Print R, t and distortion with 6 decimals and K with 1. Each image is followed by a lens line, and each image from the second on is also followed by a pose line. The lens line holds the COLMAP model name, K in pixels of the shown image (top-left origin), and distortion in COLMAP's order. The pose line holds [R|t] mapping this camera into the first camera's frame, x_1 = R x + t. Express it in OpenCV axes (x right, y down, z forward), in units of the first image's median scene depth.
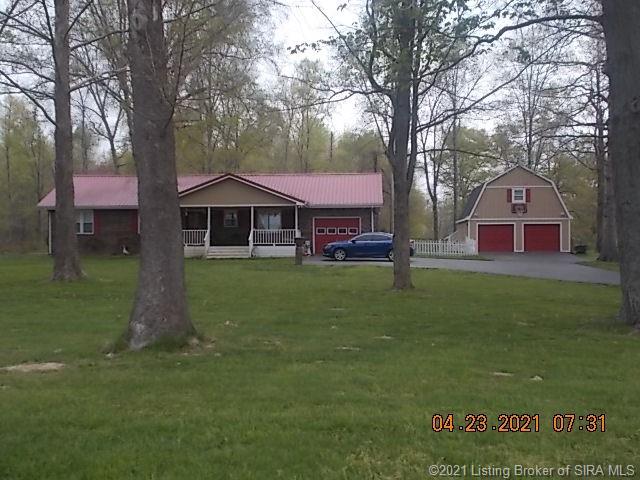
lens RADIAL K [[790.7, 0, 320.0], [0, 790.7, 240.0], [0, 0, 1]] dist [0.114548, 0.007046]
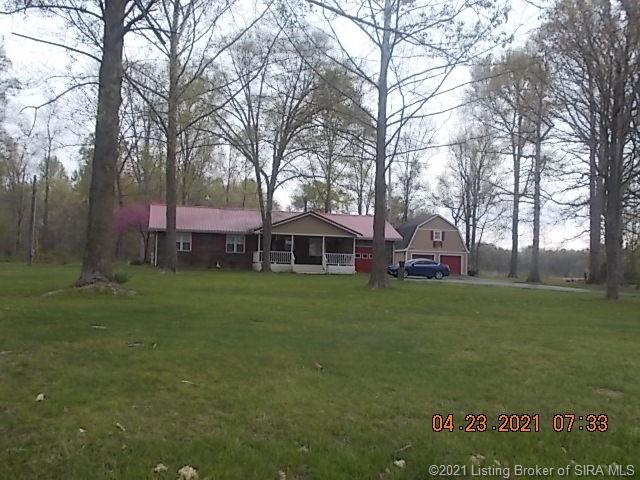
lens RADIAL K [[595.2, 0, 320.0], [0, 595.2, 240.0], [0, 0, 1]] dist [0.032563, 0.002704]
pose [[0.943139, 0.046595, 0.329118, -0.377719], [-0.035795, 0.998606, -0.038802, 0.003795], [-0.330467, 0.024814, 0.943491, 0.022673]]
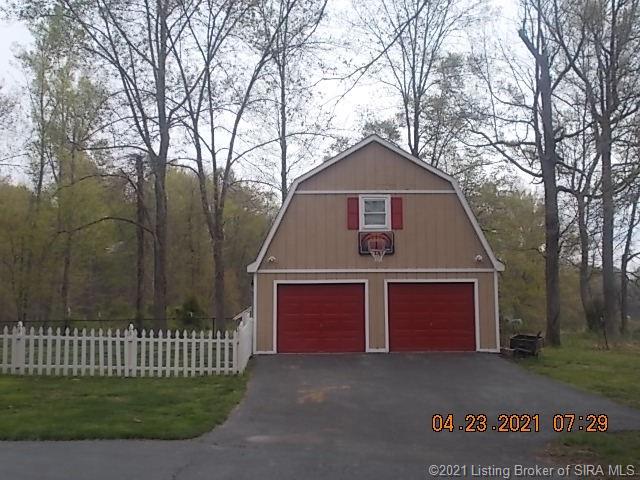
lens RADIAL K [[790.7, 0, 320.0], [0, 790.7, 240.0], [0, 0, 1]] dist [0.114548, 0.007046]
pose [[0.993857, 0.008276, 0.110362, 0.205343], [0.002901, 0.994910, -0.100729, -0.001485], [-0.110634, 0.100430, 0.988774, 0.701035]]
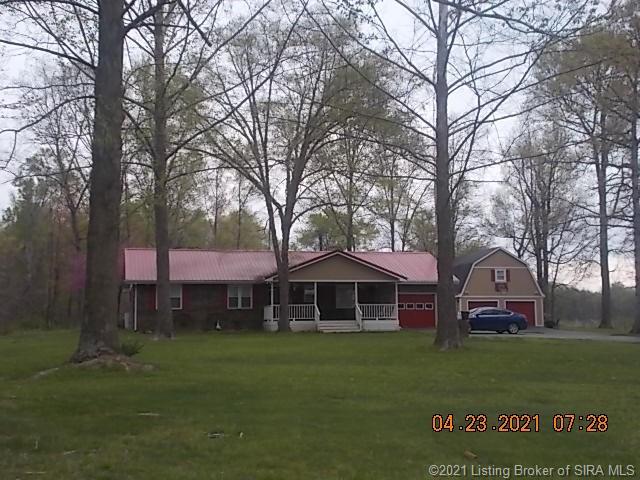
lens RADIAL K [[790.7, 0, 320.0], [0, 790.7, 240.0], [0, 0, 1]] dist [0.114548, 0.007046]
pose [[0.947115, 0.028385, 0.319637, -0.406508], [0.003132, 0.995215, -0.097660, 0.003461], [-0.320880, 0.093497, 0.942494, 0.025786]]
